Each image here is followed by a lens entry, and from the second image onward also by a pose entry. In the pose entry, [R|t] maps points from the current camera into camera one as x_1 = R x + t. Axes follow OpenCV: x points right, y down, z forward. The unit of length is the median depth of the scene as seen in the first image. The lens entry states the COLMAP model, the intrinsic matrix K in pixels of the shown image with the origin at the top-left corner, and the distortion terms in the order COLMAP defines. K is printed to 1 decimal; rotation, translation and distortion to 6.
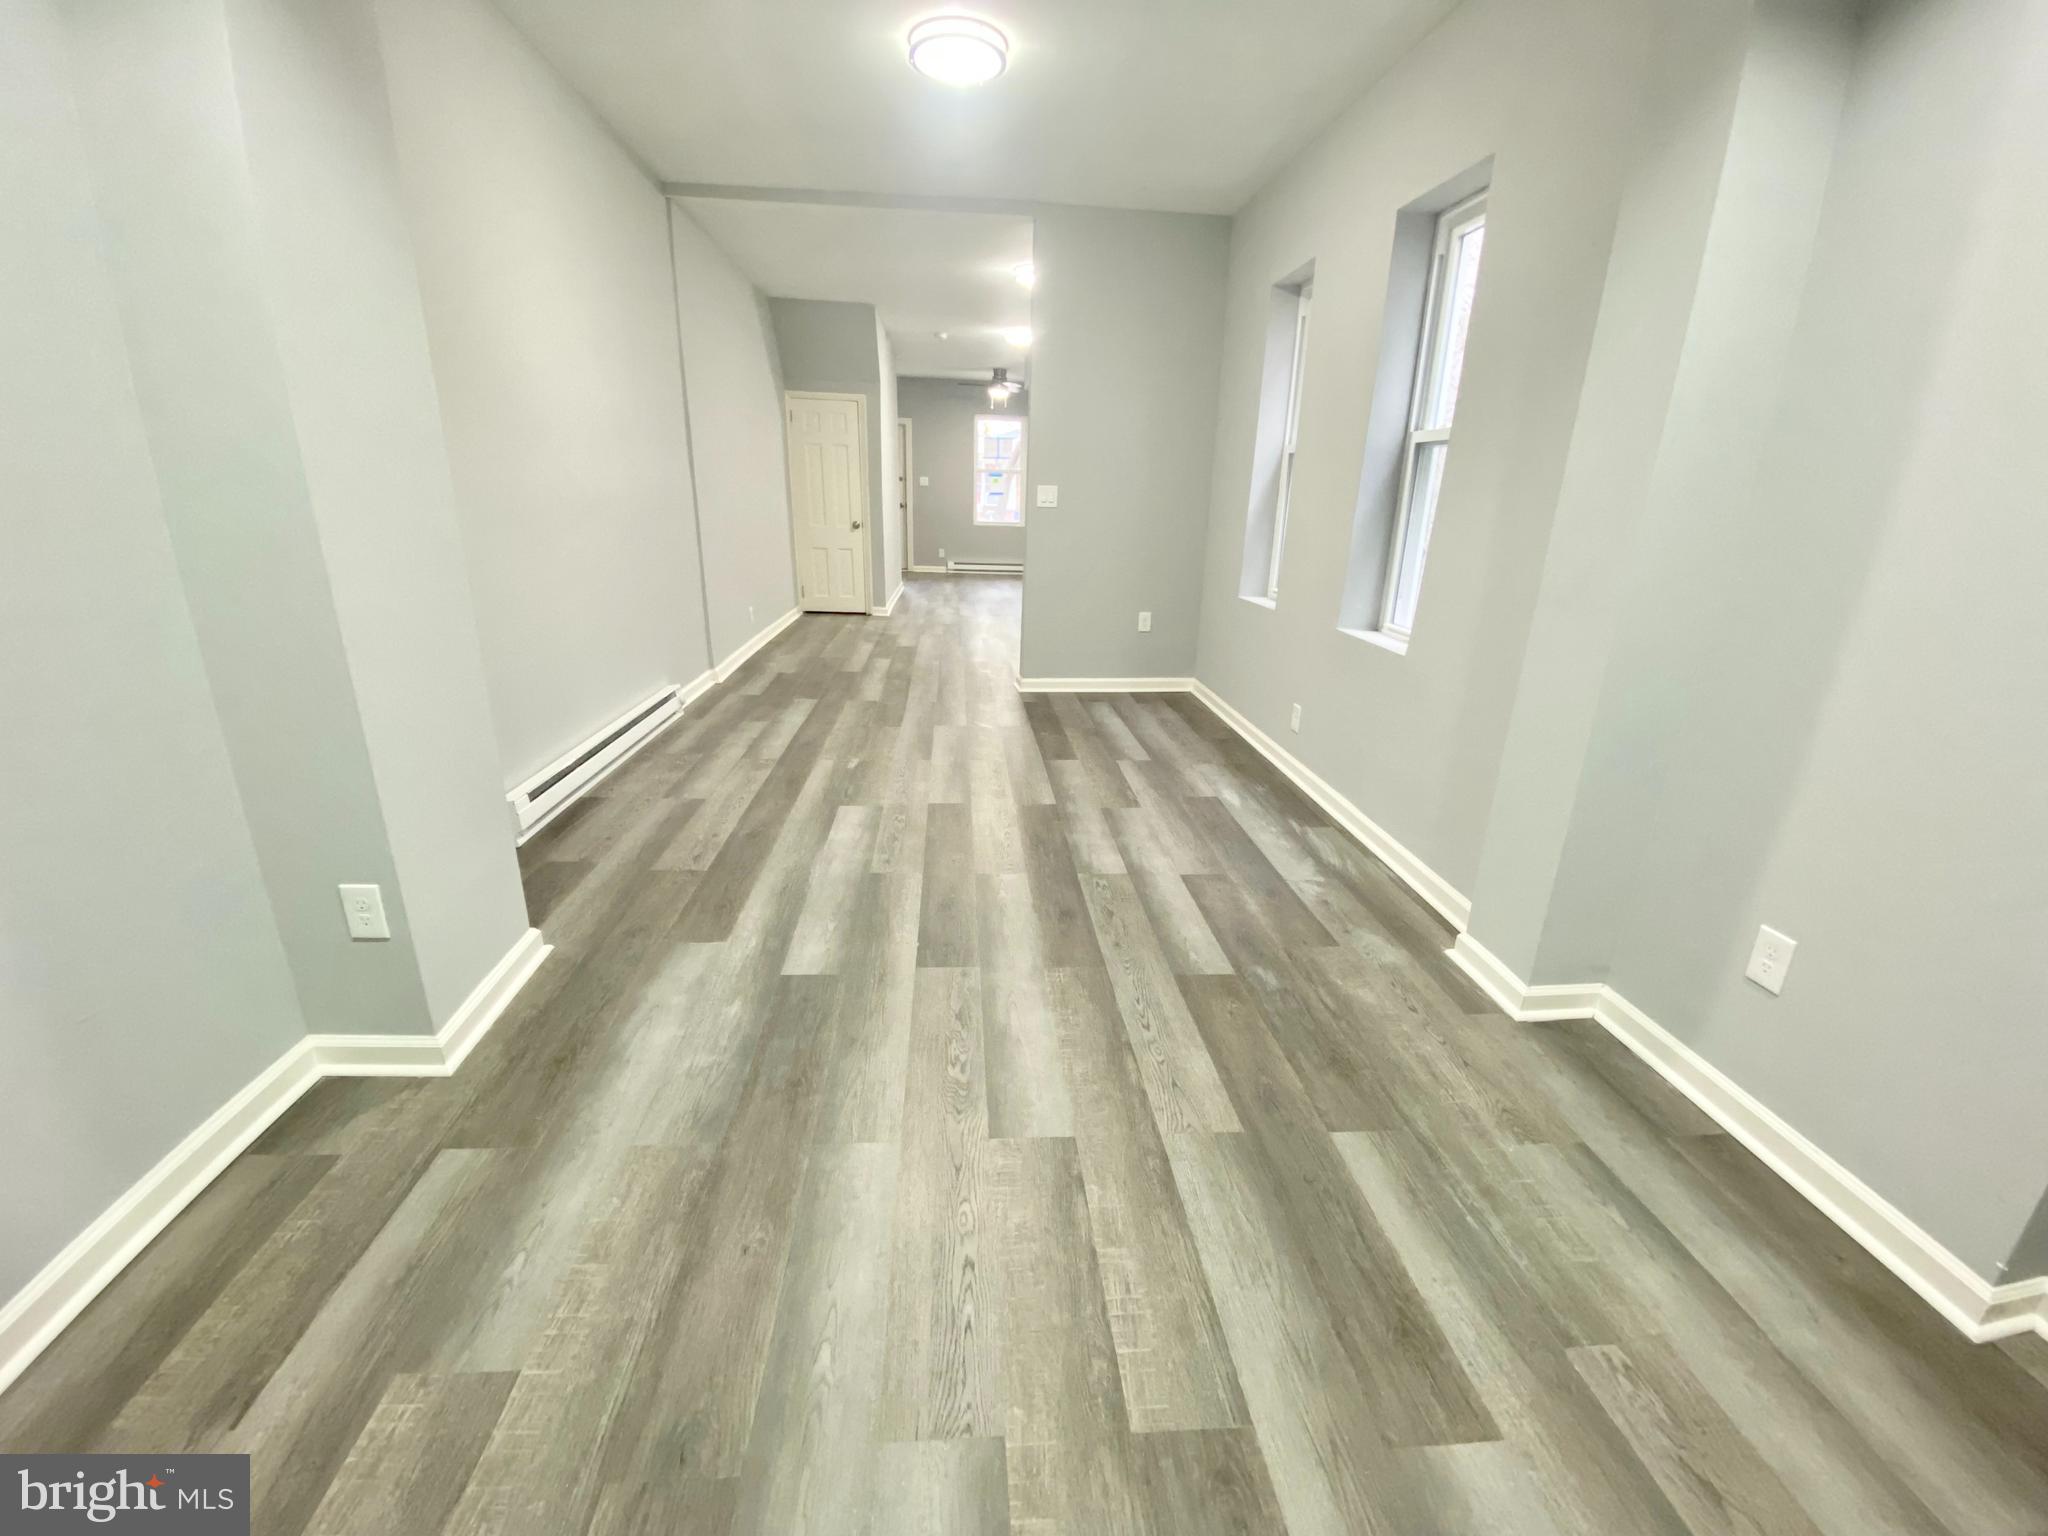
lens RADIAL K [[840.3, 0, 1038.7], [0, 840.3, 822.6], [0, 0, 1]] dist [-0.000439, -0.007123]
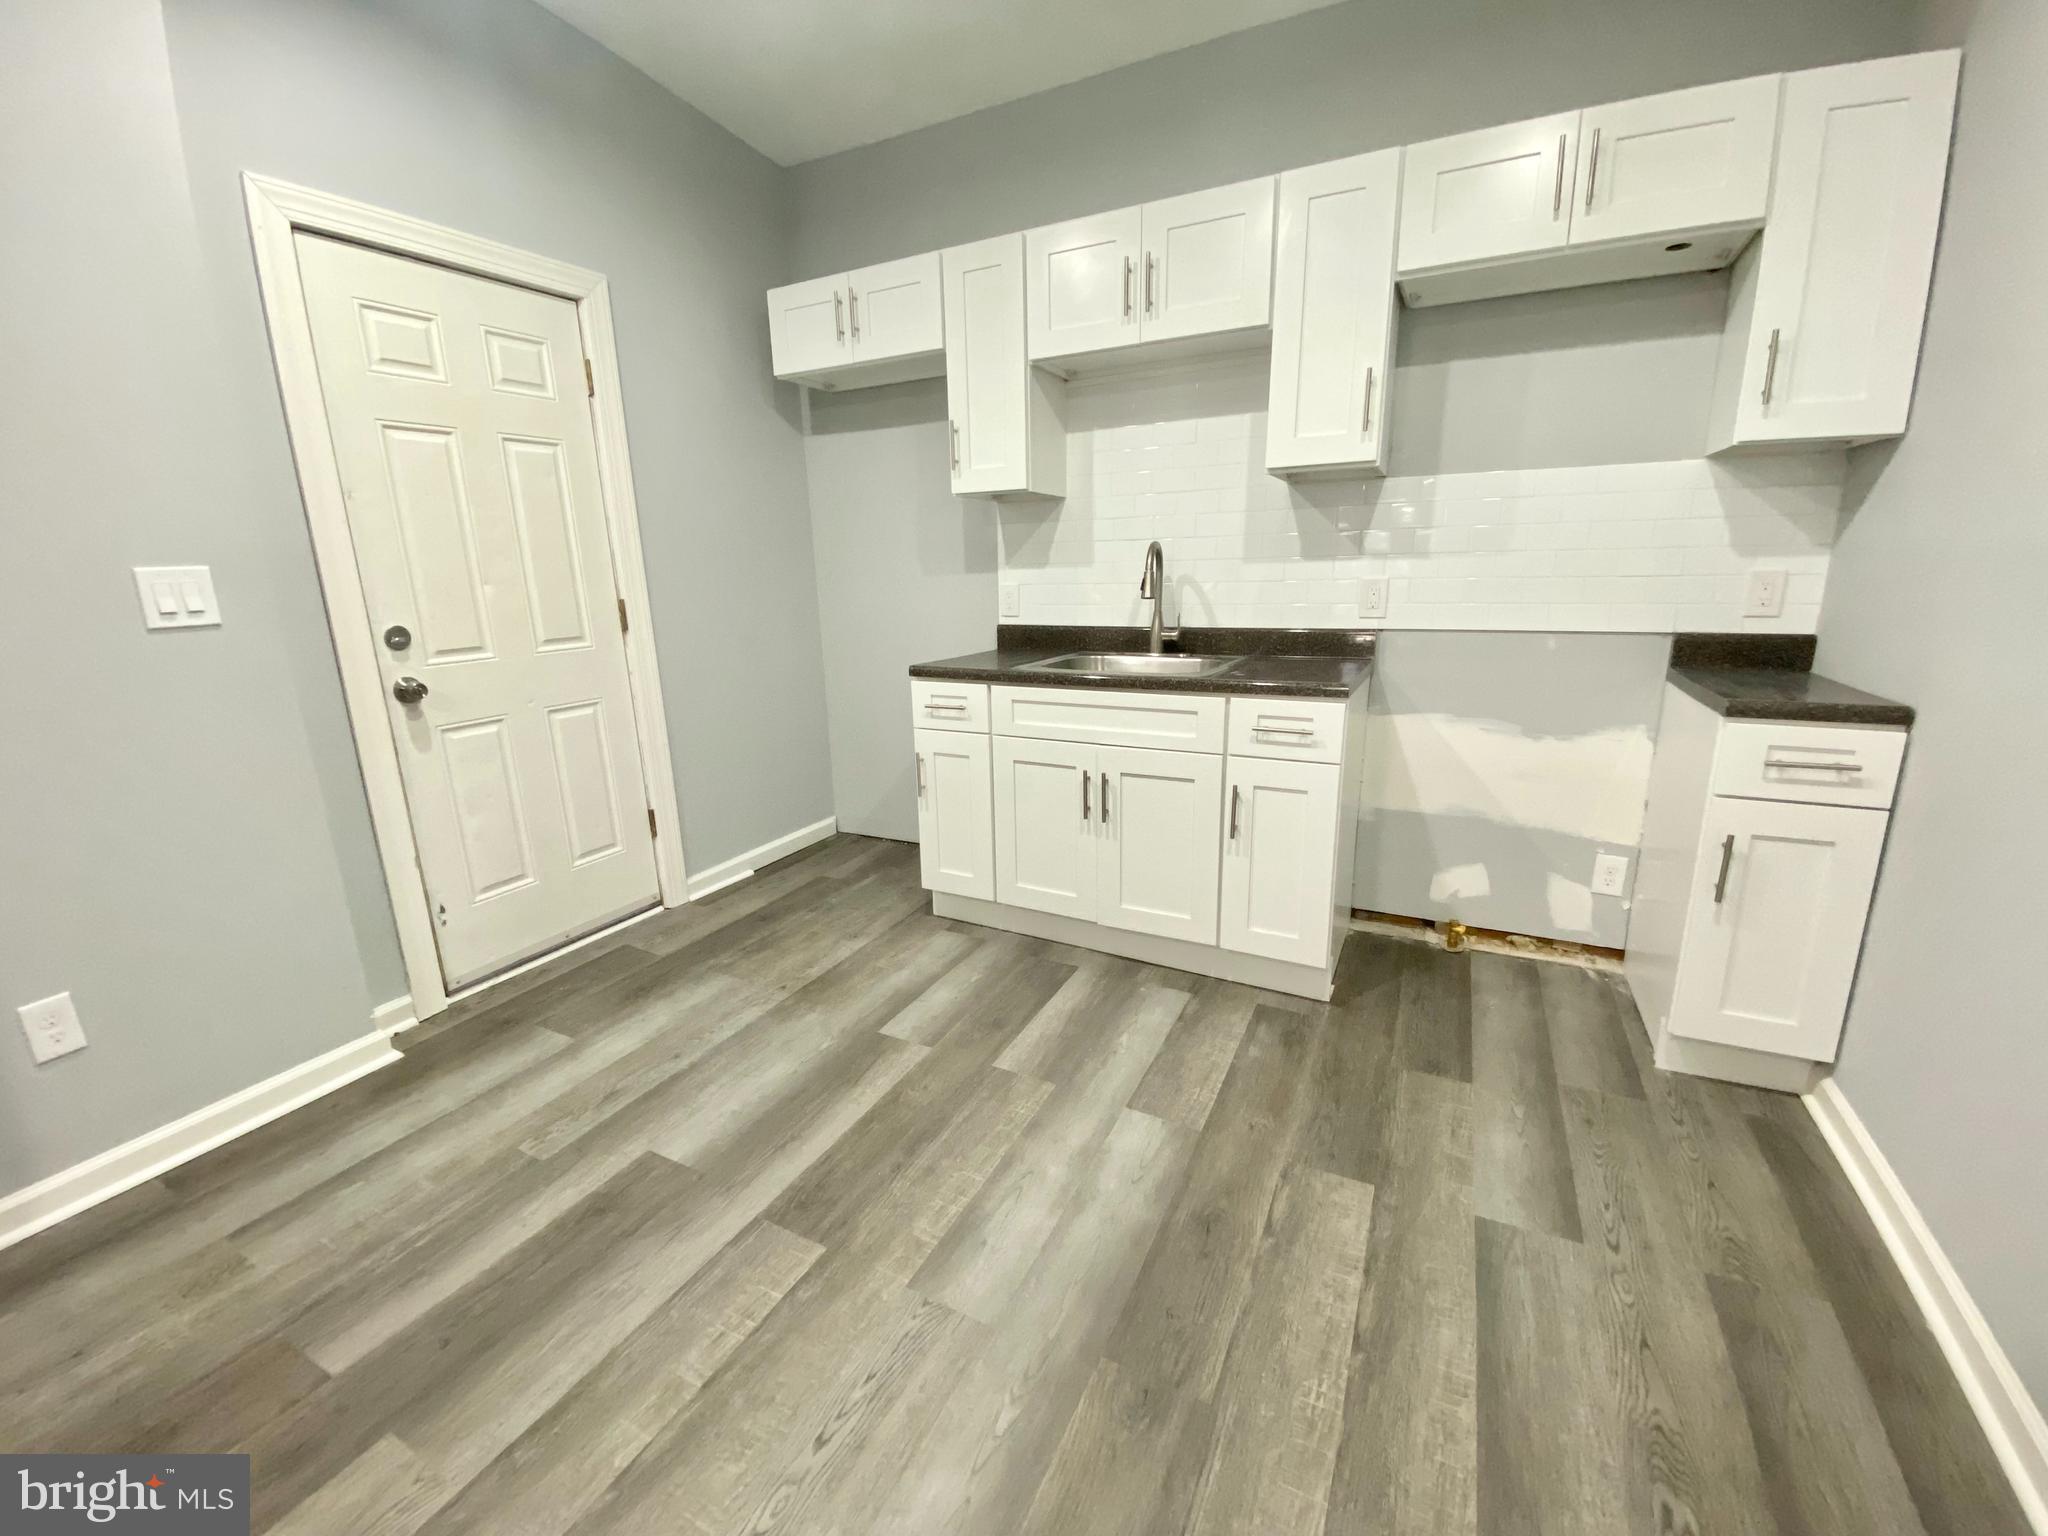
lens RADIAL K [[840.3, 0, 1003.7], [0, 840.3, 775.3], [0, 0, 1]] dist [-0.000439, -0.007123]
pose [[-0.840946, -0.142412, 0.522042, -0.319340], [0.191784, 0.823681, 0.533638, -0.241329], [-0.505992, 0.548880, -0.665359, 0.603676]]
